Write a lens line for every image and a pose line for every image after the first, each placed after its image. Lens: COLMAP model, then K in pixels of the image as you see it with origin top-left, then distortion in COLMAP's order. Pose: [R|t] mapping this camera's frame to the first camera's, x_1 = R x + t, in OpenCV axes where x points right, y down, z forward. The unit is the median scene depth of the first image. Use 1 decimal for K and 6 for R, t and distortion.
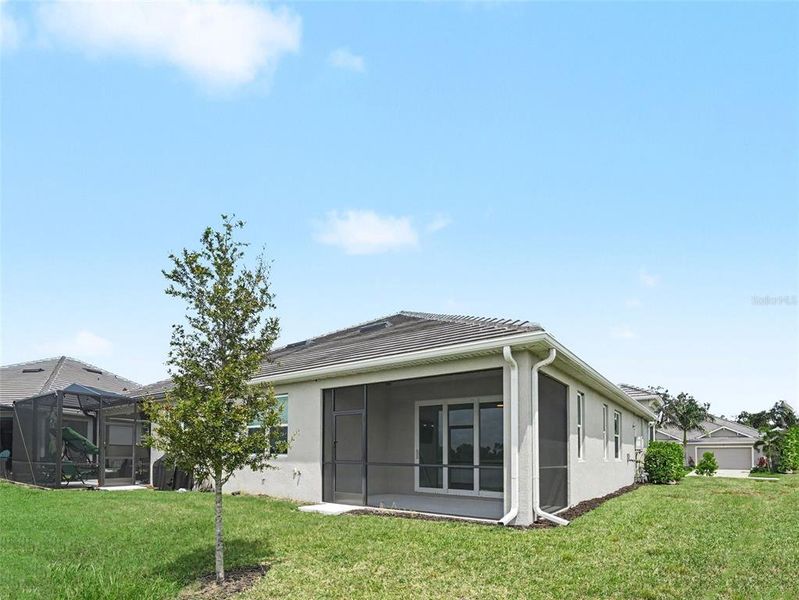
lens RADIAL K [[423.0, 0, 398.8], [0, 423.0, 300.3], [0, 0, 1]] dist [-0.004627, 0.000529]
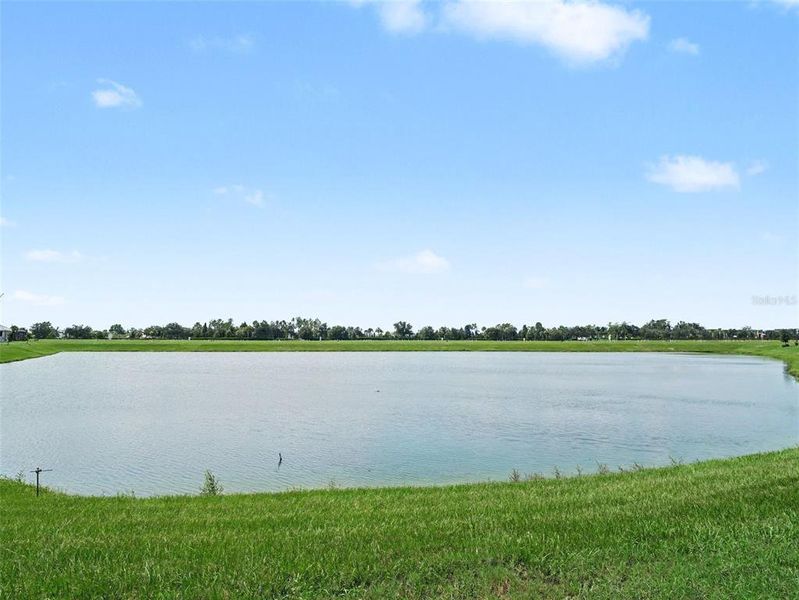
lens RADIAL K [[423.0, 0, 398.0], [0, 423.0, 298.7], [0, 0, 1]] dist [-0.004627, 0.000529]
pose [[0.741408, 0.137357, -0.656846, 0.139847], [-0.025727, 0.983926, 0.176716, -0.001346], [0.670561, -0.114120, 0.733024, -0.492539]]
